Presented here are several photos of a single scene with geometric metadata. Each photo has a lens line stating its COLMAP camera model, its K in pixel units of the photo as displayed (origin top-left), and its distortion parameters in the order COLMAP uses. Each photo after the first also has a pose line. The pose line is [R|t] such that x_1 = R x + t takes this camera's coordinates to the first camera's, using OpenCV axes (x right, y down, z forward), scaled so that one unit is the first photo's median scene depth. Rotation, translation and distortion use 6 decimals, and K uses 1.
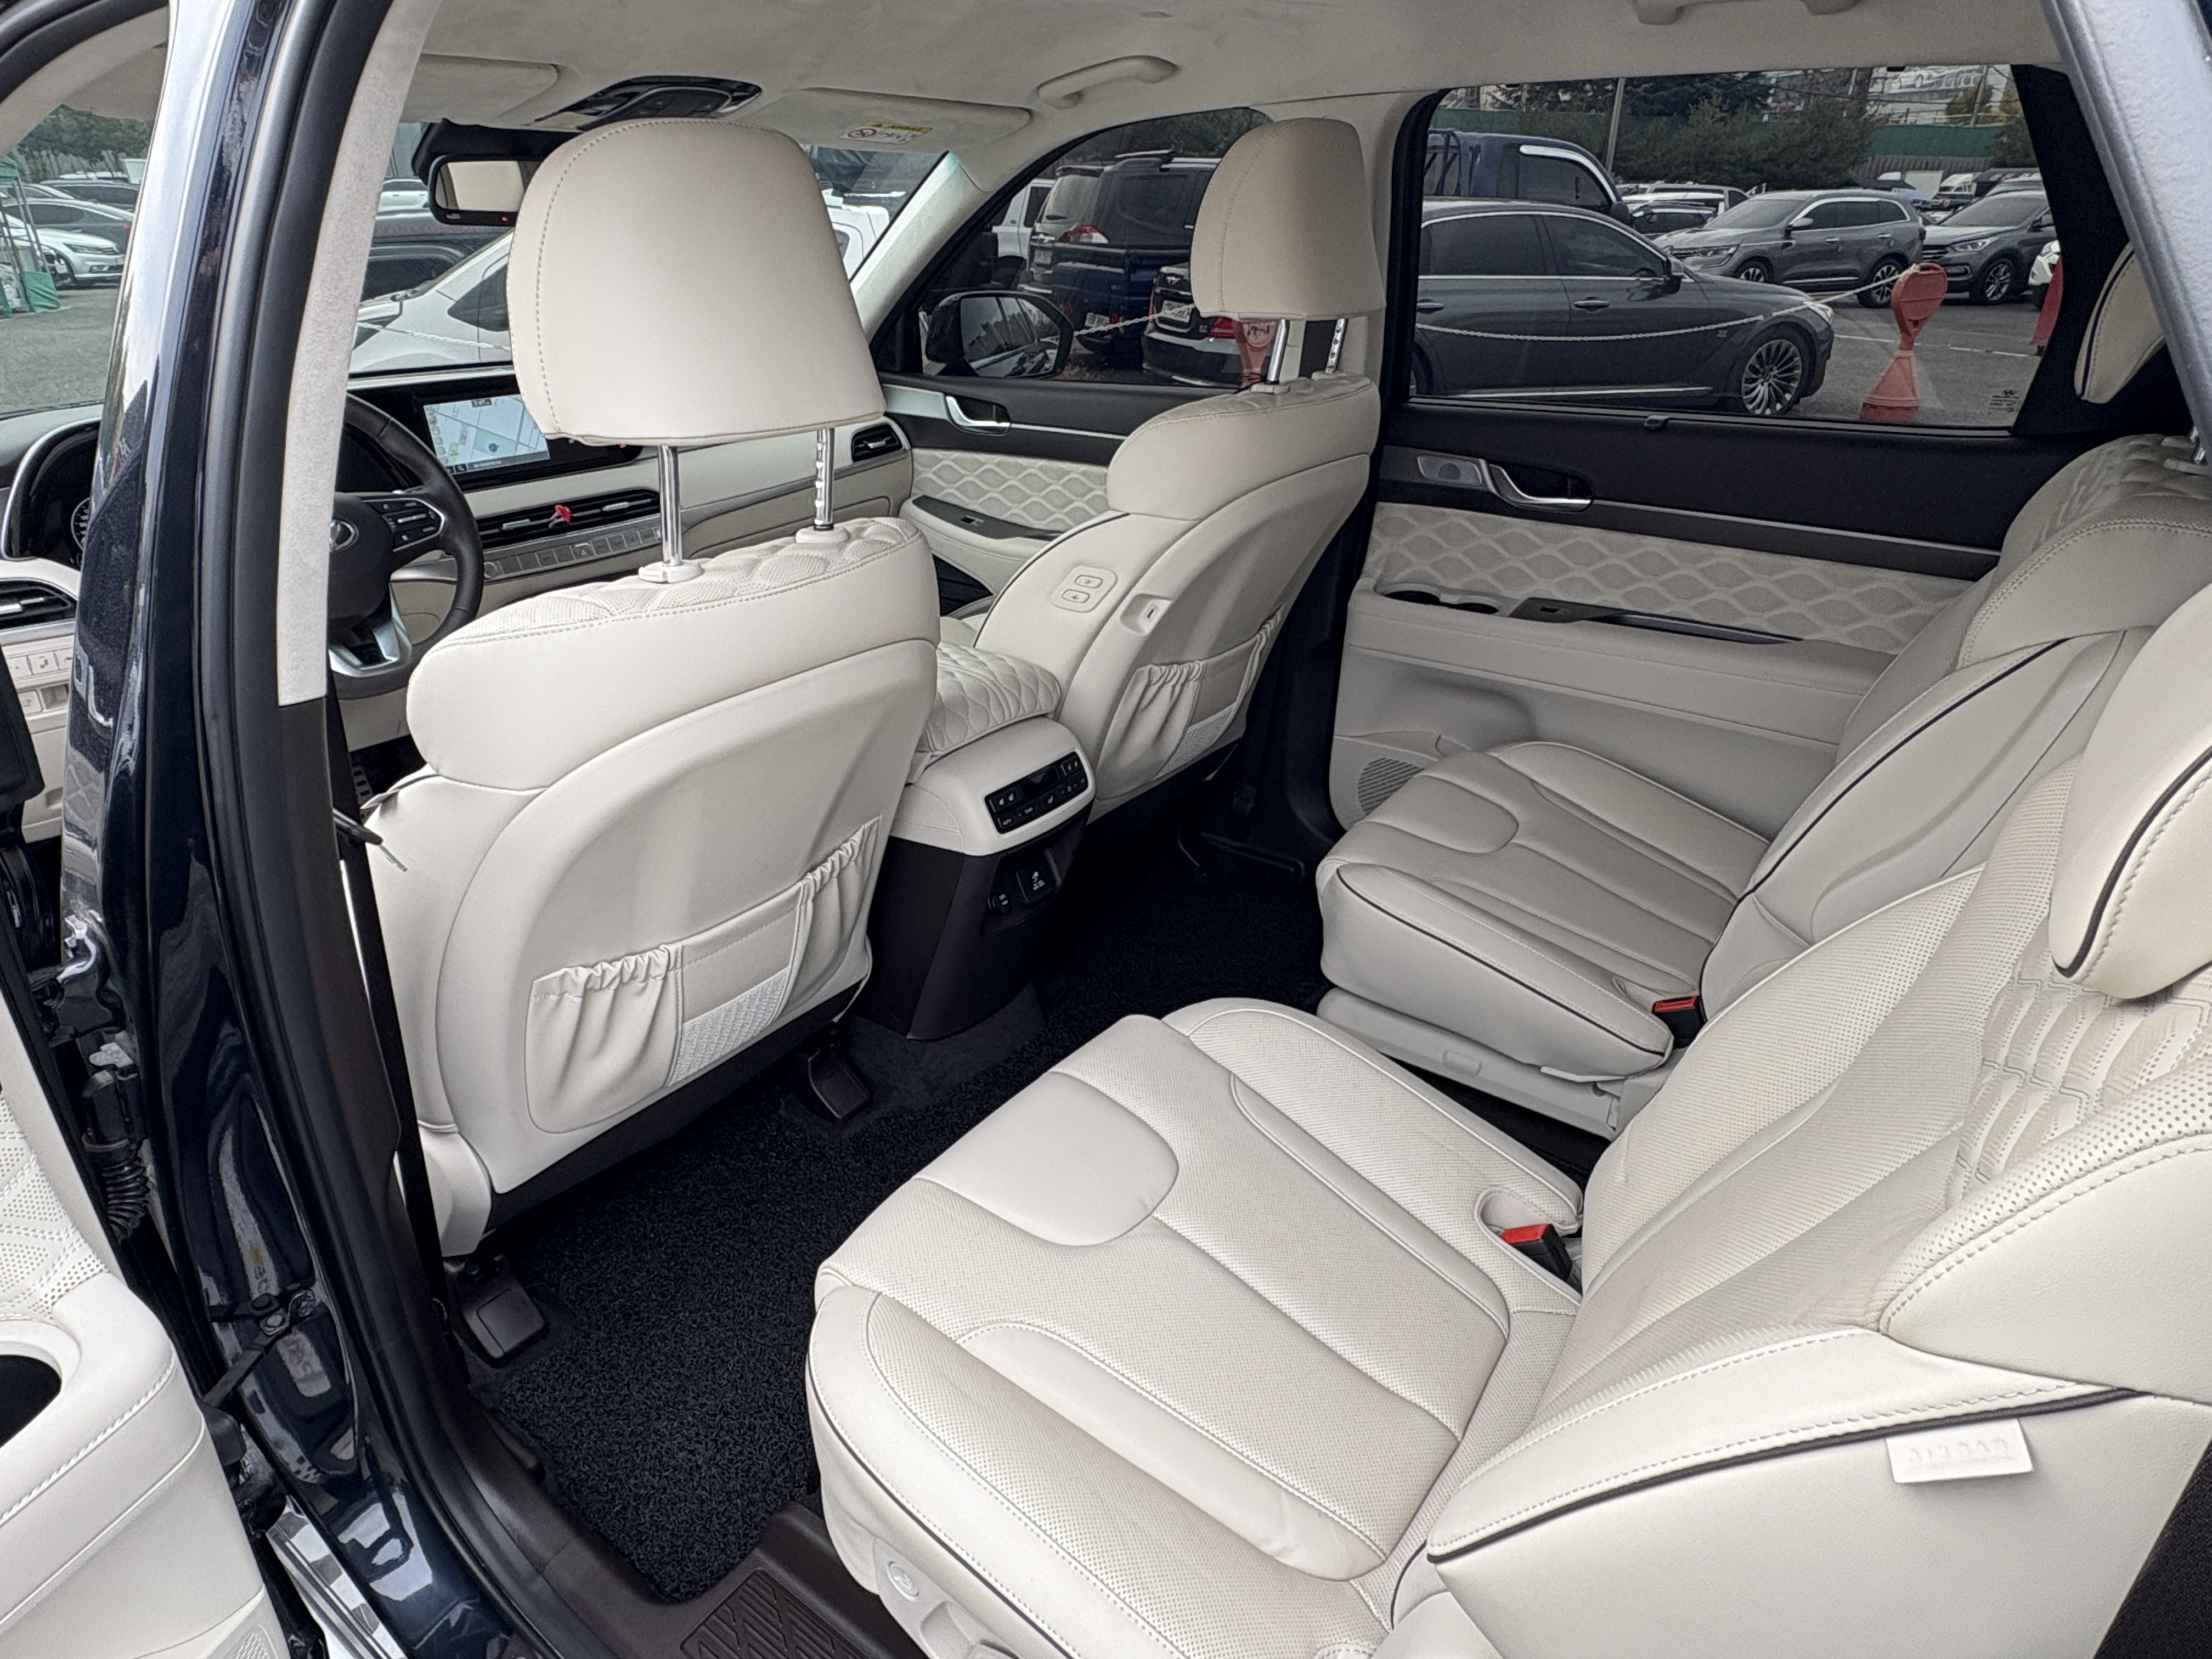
lens RADIAL K [[1280.6, 0, 1095.3], [0, 1280.6, 823.1], [0, 0, 1]] dist [-0.018570, 0.009176]
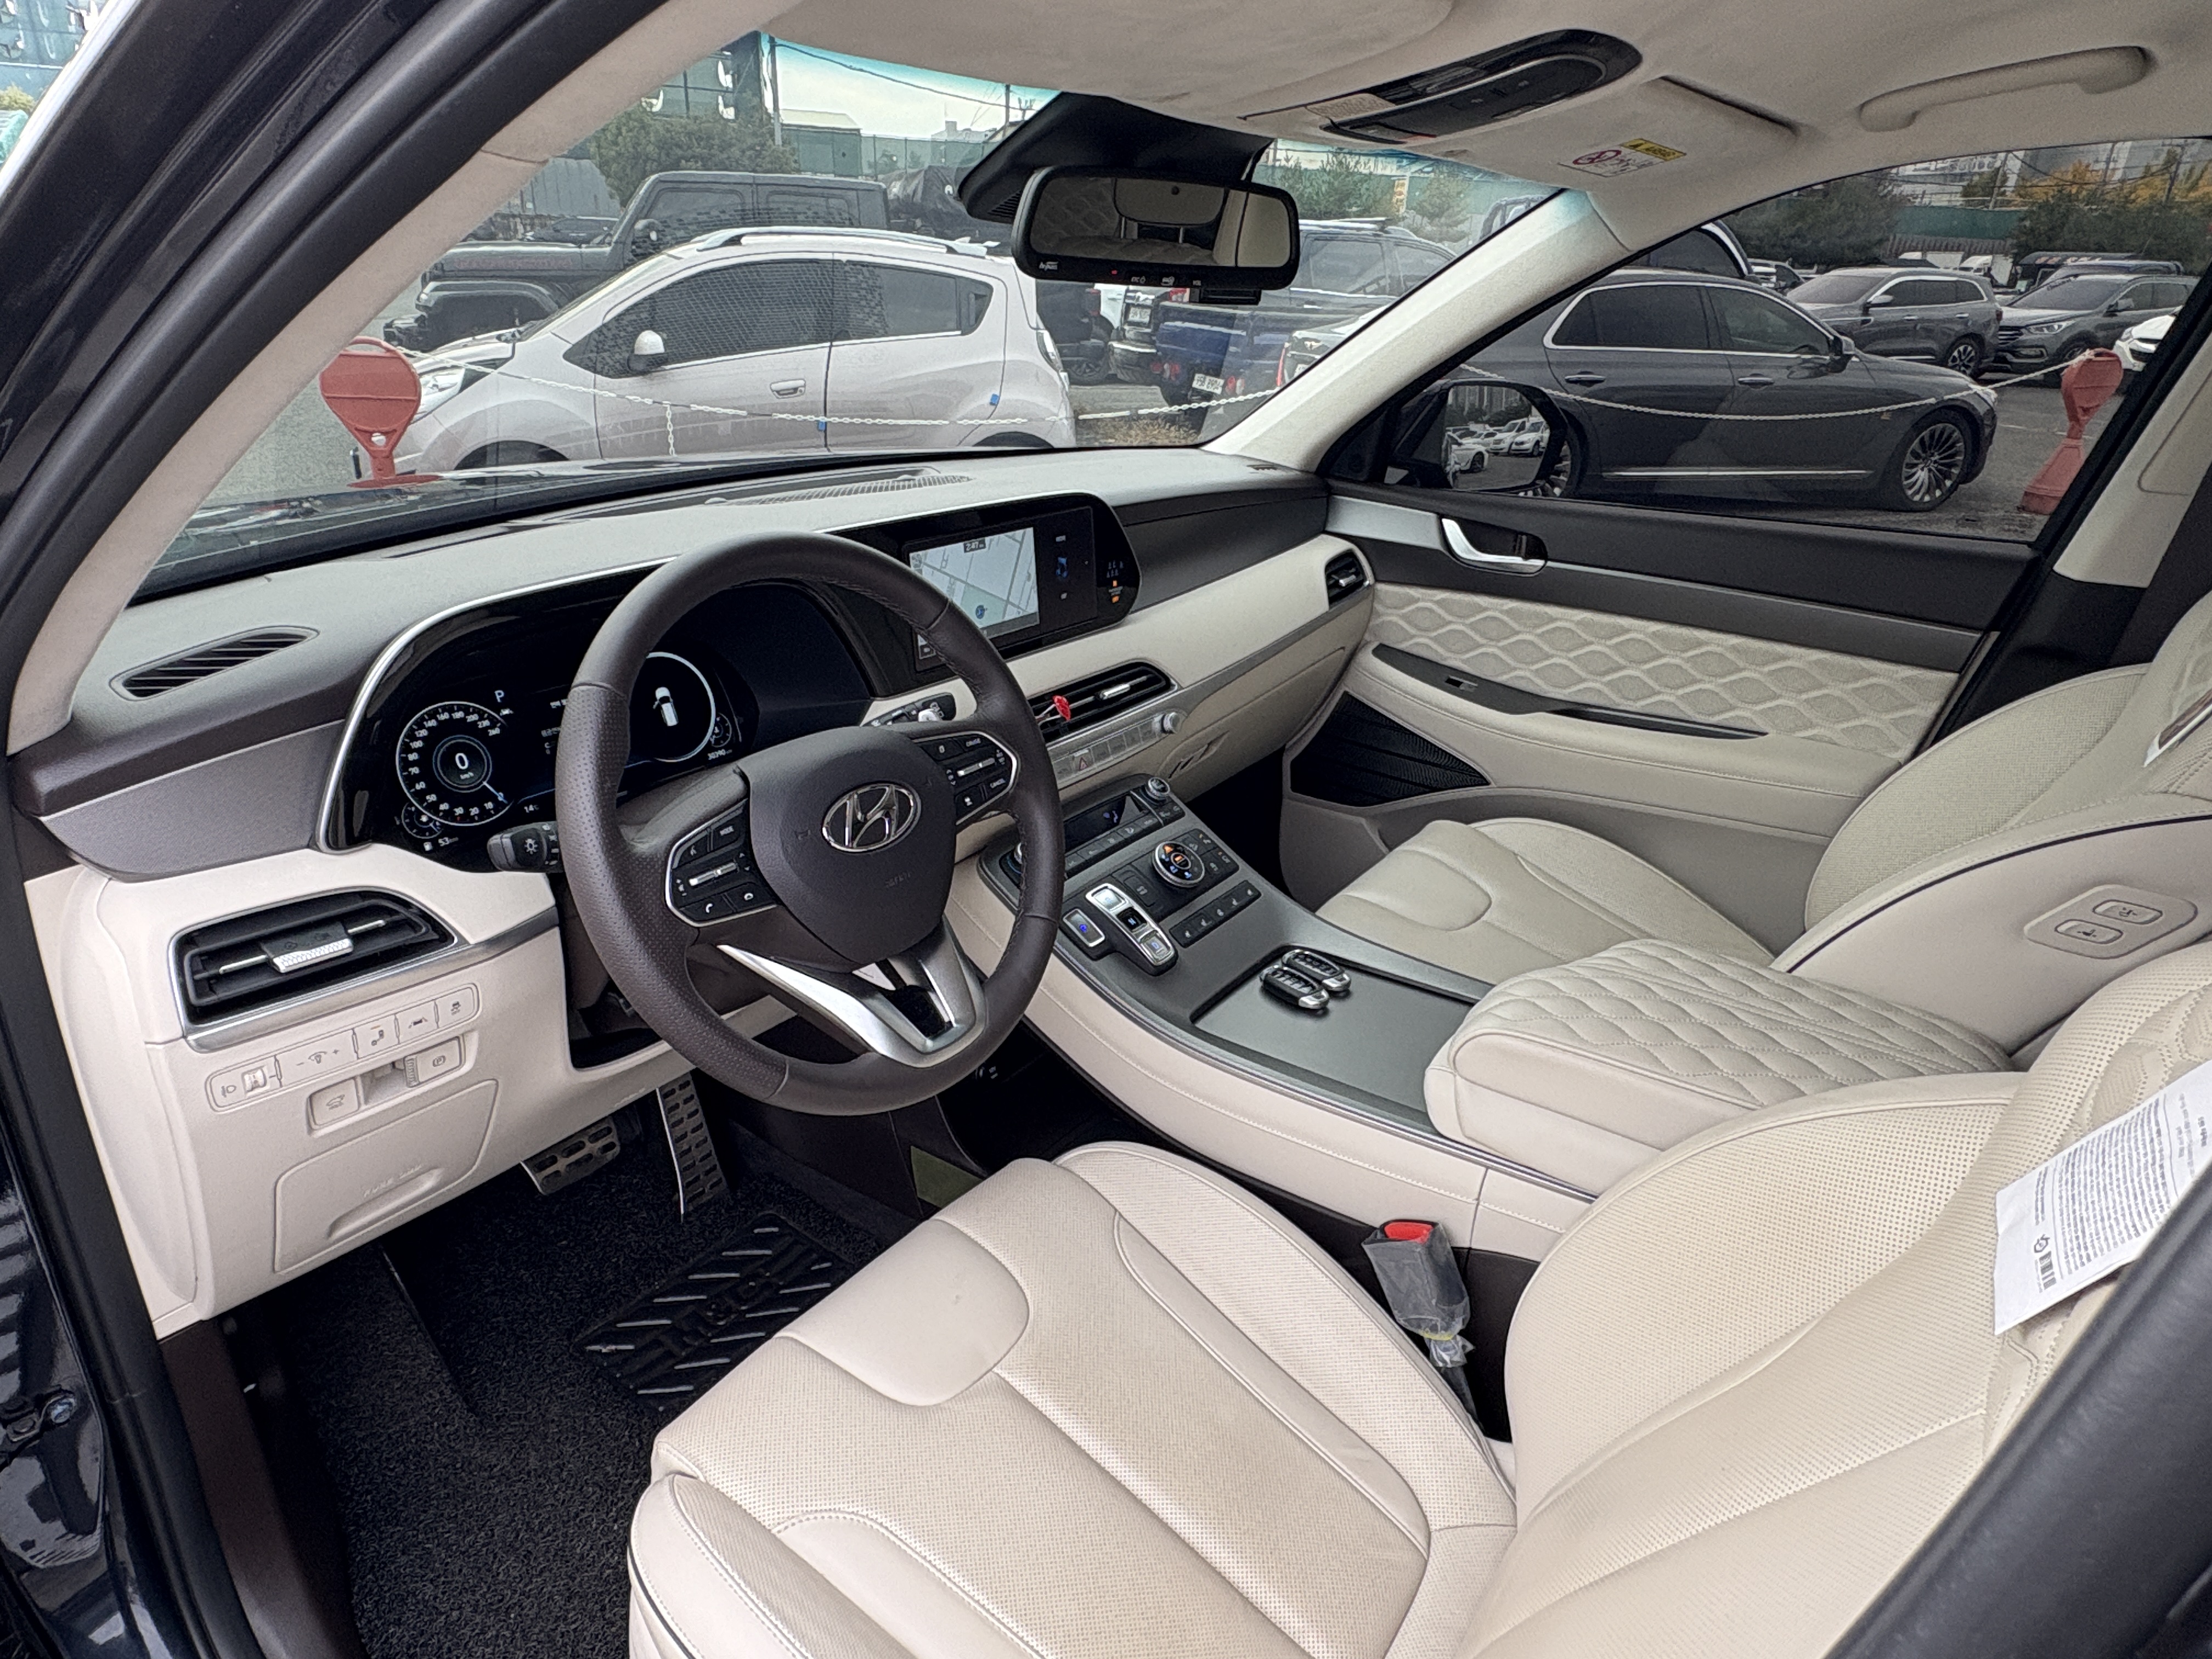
lens RADIAL K [[1226.8, 0, 1105.7], [0, 1226.8, 866.0], [0, 0, 1]] dist [0.000467, -0.010484]
pose [[0.999621, 0.027521, -0.001048, -0.306481], [-0.027514, 0.999601, 0.006378, -0.128258], [0.001223, -0.006346, 0.999979, 0.275607]]
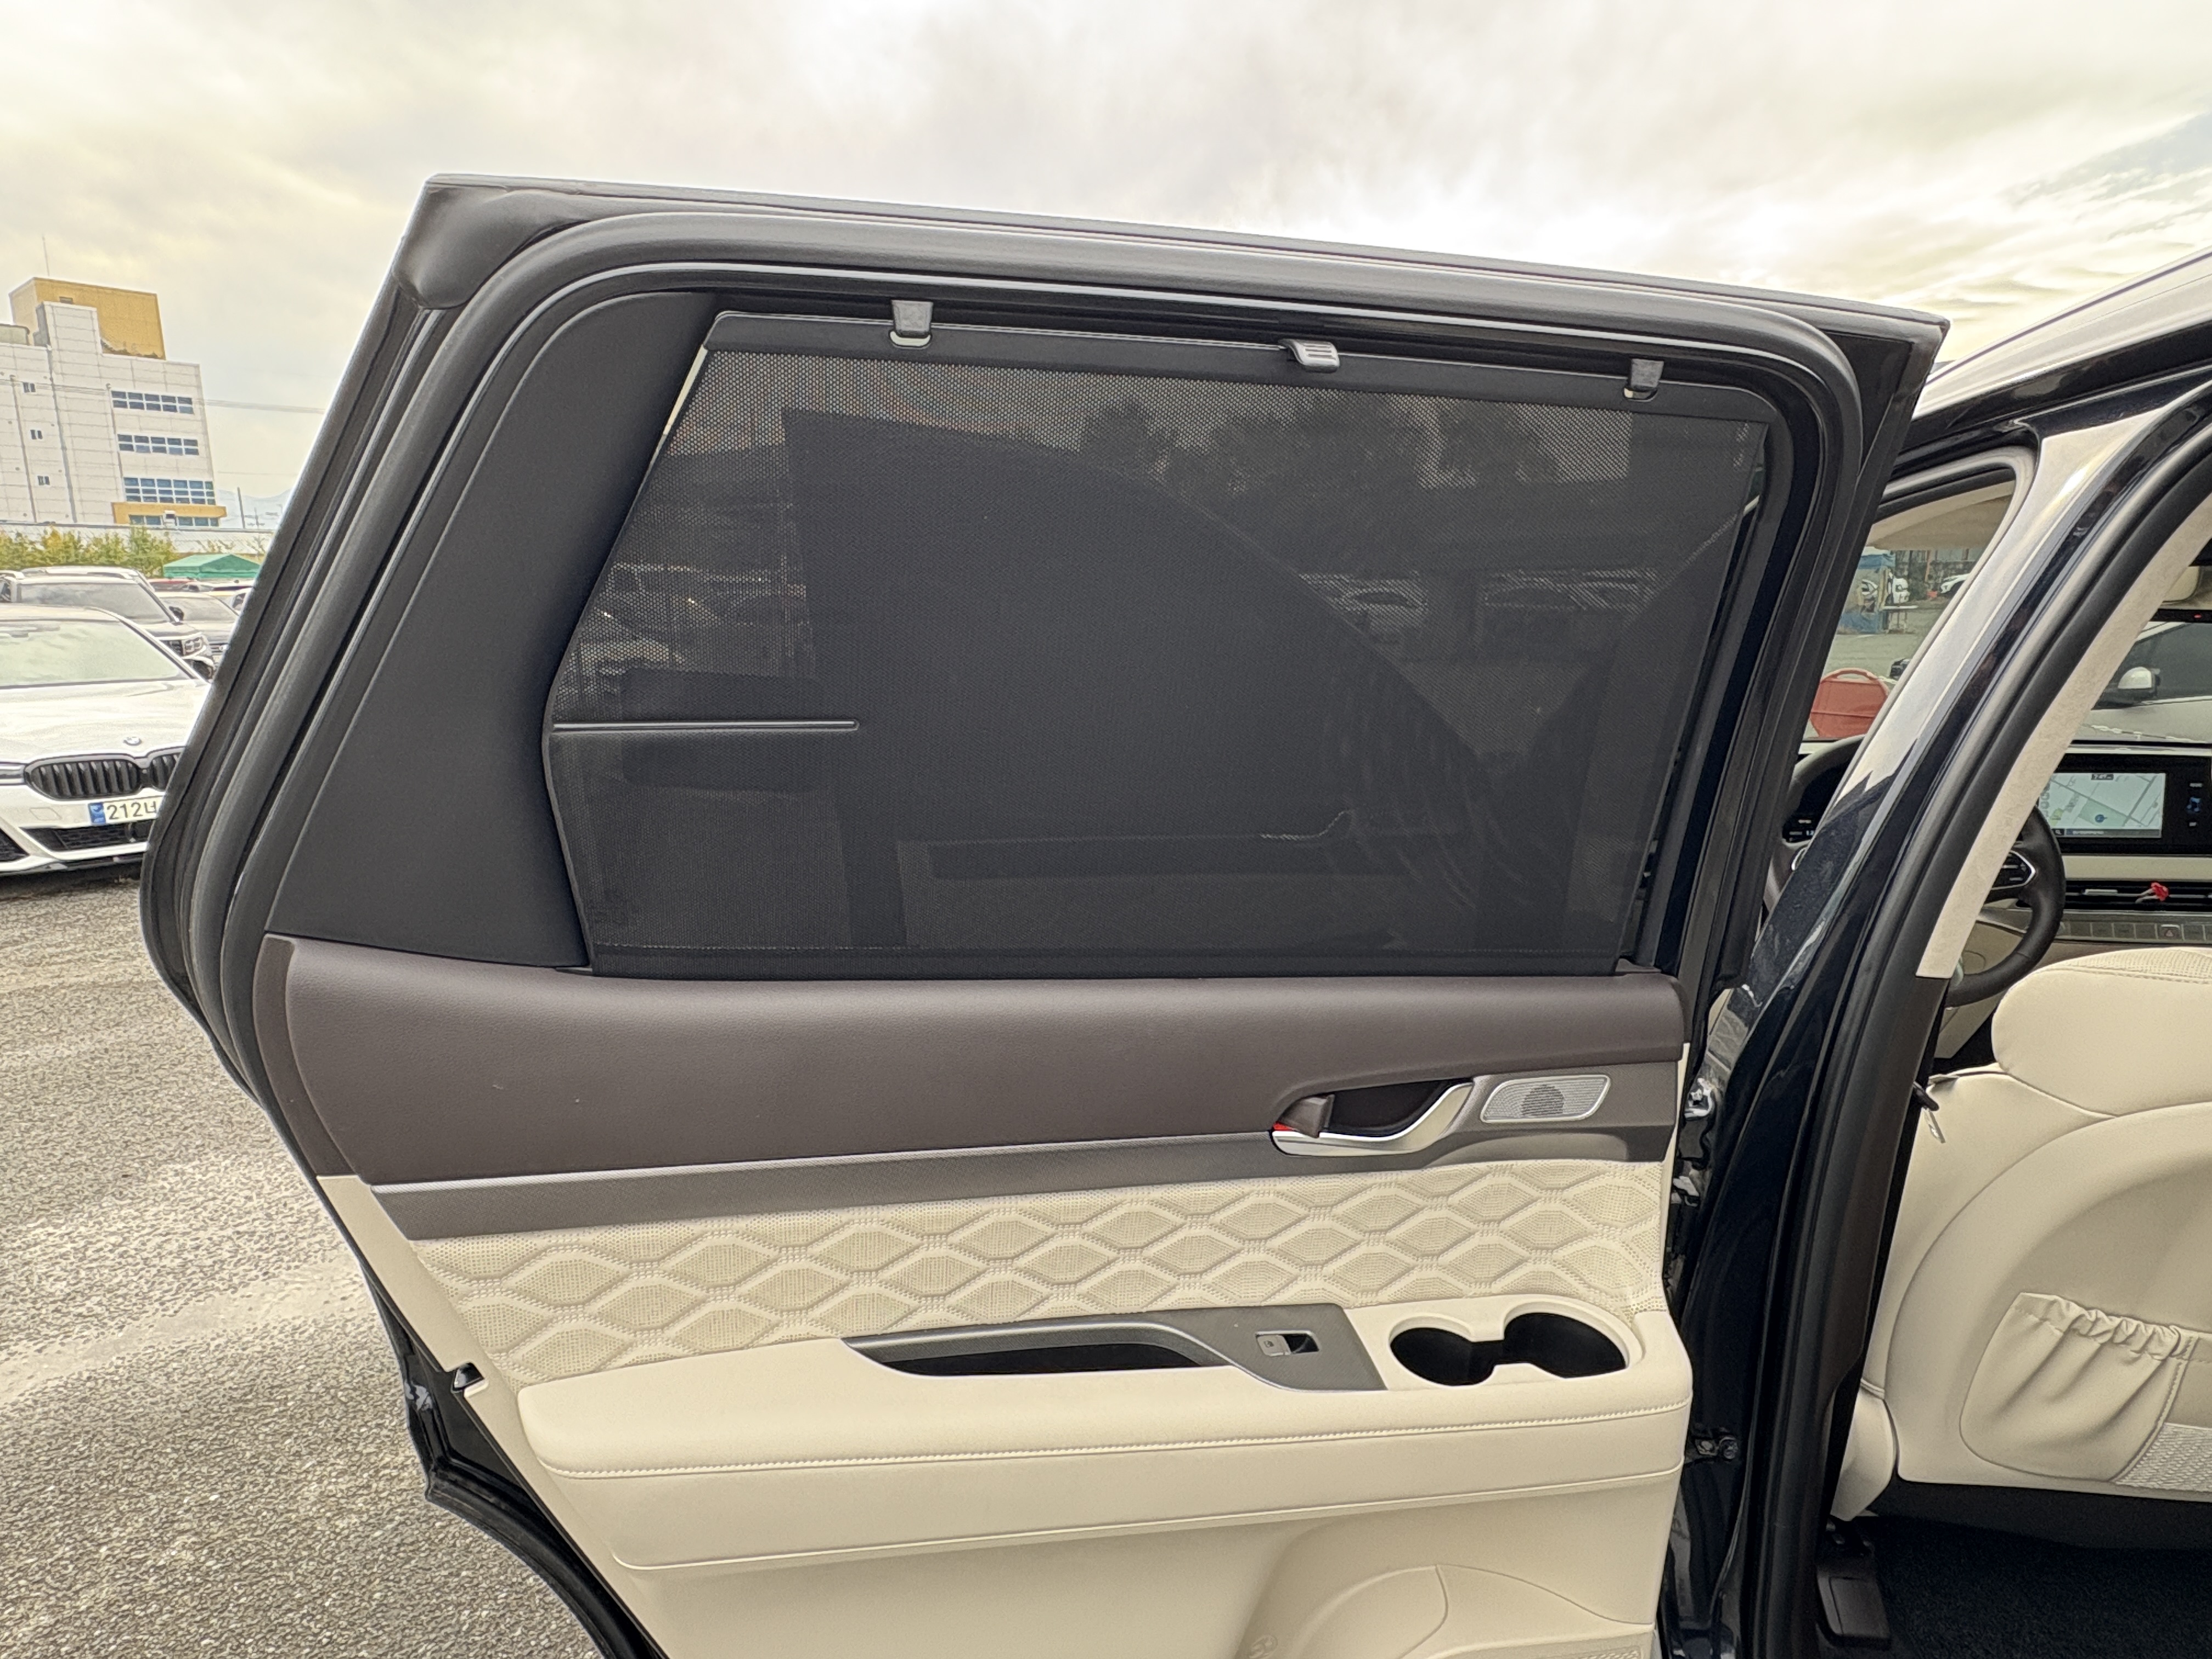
lens RADIAL K [[1280.6, 0, 1095.3], [0, 1280.6, 823.1], [0, 0, 1]] dist [-0.018570, 0.009176]
pose [[0.486287, 0.152061, -0.860466, 0.014330], [-0.374069, 0.926172, -0.047730, 0.048301], [0.789682, 0.345084, 0.507267, -0.126987]]
